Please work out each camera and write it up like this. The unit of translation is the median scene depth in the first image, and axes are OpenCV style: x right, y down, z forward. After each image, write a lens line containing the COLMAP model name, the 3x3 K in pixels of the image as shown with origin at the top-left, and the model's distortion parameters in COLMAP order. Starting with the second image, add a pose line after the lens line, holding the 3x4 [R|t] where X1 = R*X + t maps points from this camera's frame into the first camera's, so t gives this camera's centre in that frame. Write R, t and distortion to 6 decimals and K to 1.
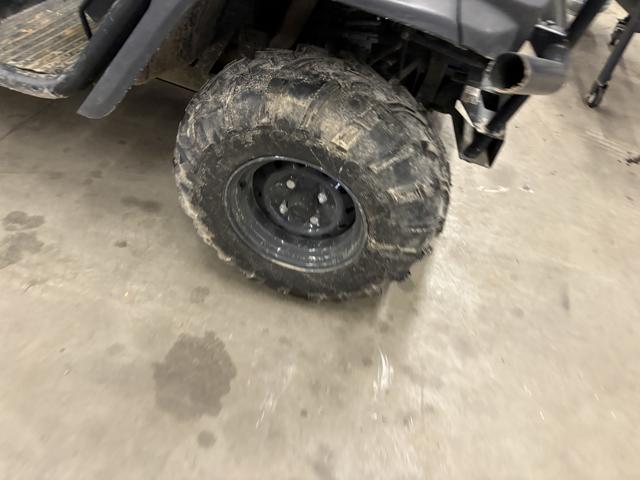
lens RADIAL K [[483.2, 0, 323.4], [0, 483.2, 243.3], [0, 0, 1]] dist [0.055854, -0.065592]
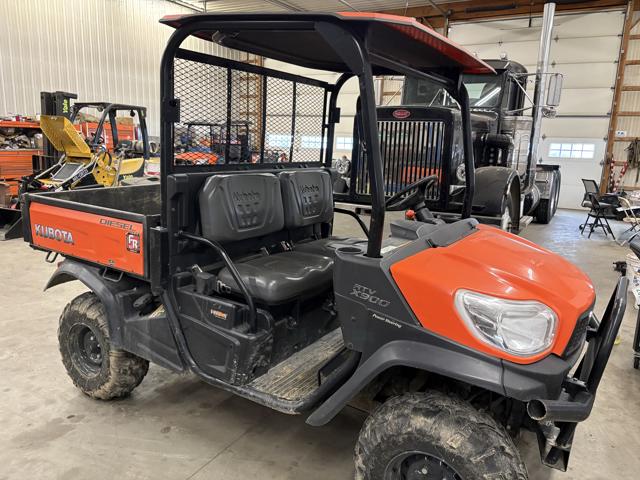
lens RADIAL K [[483.2, 0, 323.4], [0, 483.2, 243.3], [0, 0, 1]] dist [0.055854, -0.065592]
pose [[0.968057, -0.056960, -0.244175, 0.053913], [-0.096281, 0.814741, -0.571776, 0.250492], [0.231507, 0.577021, 0.783231, -0.903511]]
